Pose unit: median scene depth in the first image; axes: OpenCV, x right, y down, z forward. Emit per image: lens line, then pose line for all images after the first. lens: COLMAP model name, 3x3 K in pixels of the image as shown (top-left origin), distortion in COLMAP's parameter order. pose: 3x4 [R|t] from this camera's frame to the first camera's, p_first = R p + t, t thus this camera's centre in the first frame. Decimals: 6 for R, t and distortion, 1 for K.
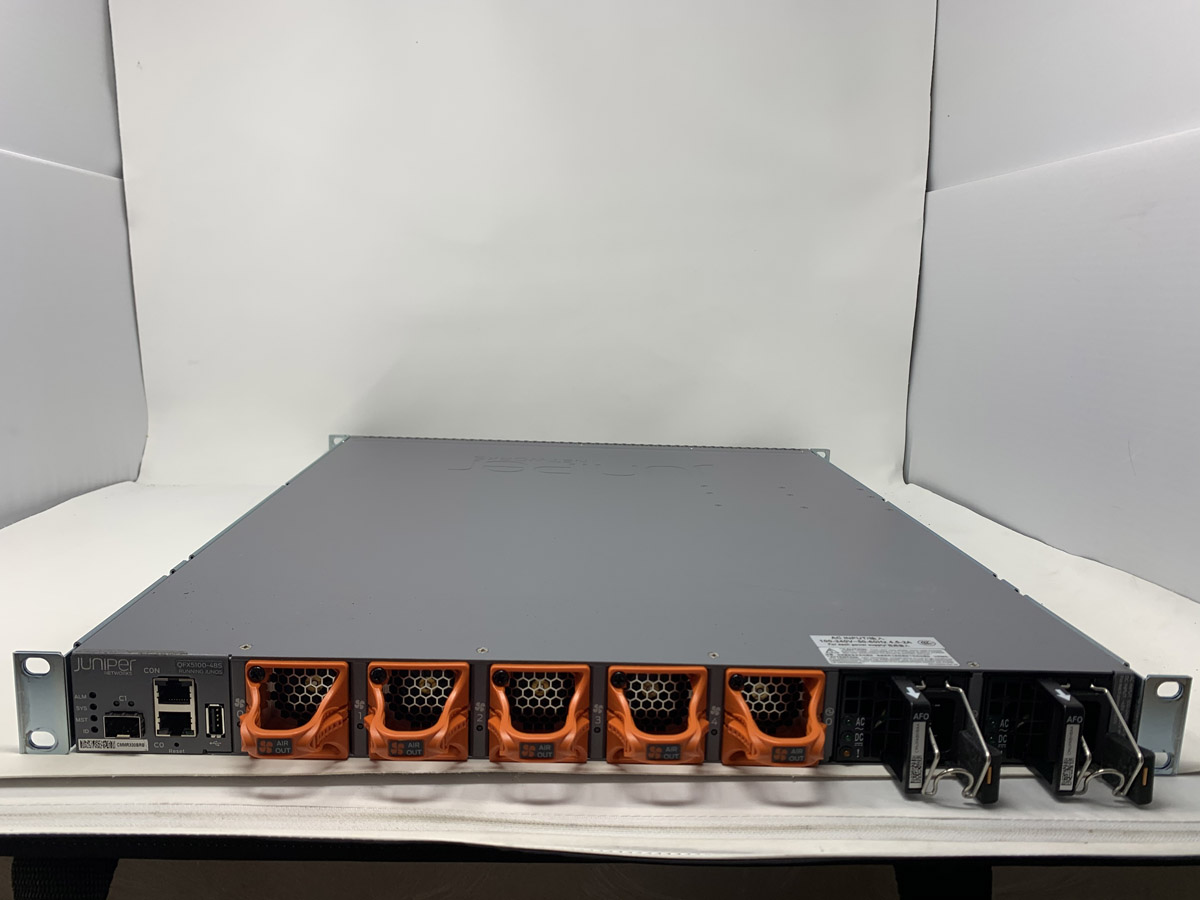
lens RADIAL K [[911.7, 0, 589.5], [0, 911.7, 453.1], [0, 0, 1]] dist [0.020047, -0.028696]
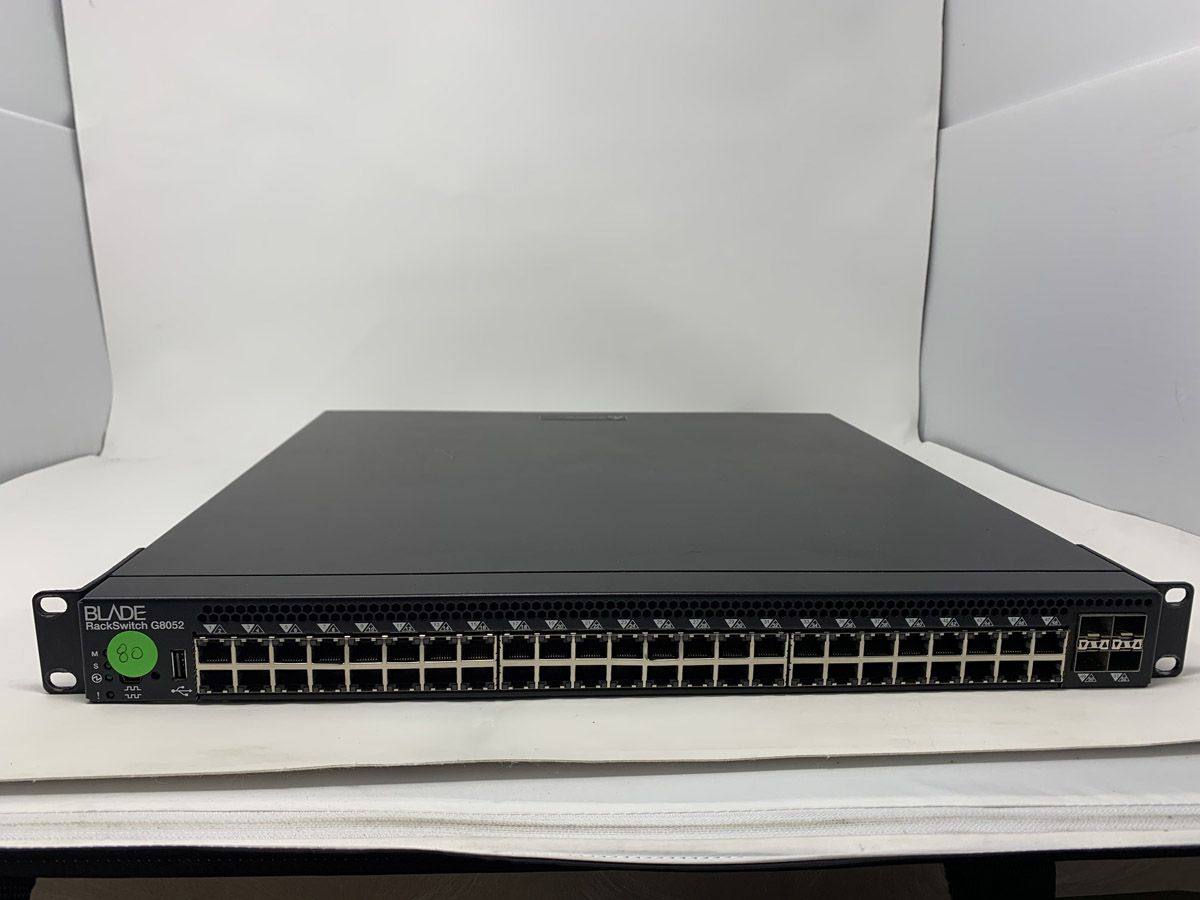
lens RADIAL K [[918.3, 0, 595.4], [0, 918.3, 446.5], [0, 0, 1]] dist [-0.003017, -0.002965]
pose [[0.999756, -0.020325, 0.008605, 0.004921], [0.020166, 0.999631, 0.018178, 0.036393], [-0.008971, -0.018000, 0.999798, 0.146395]]
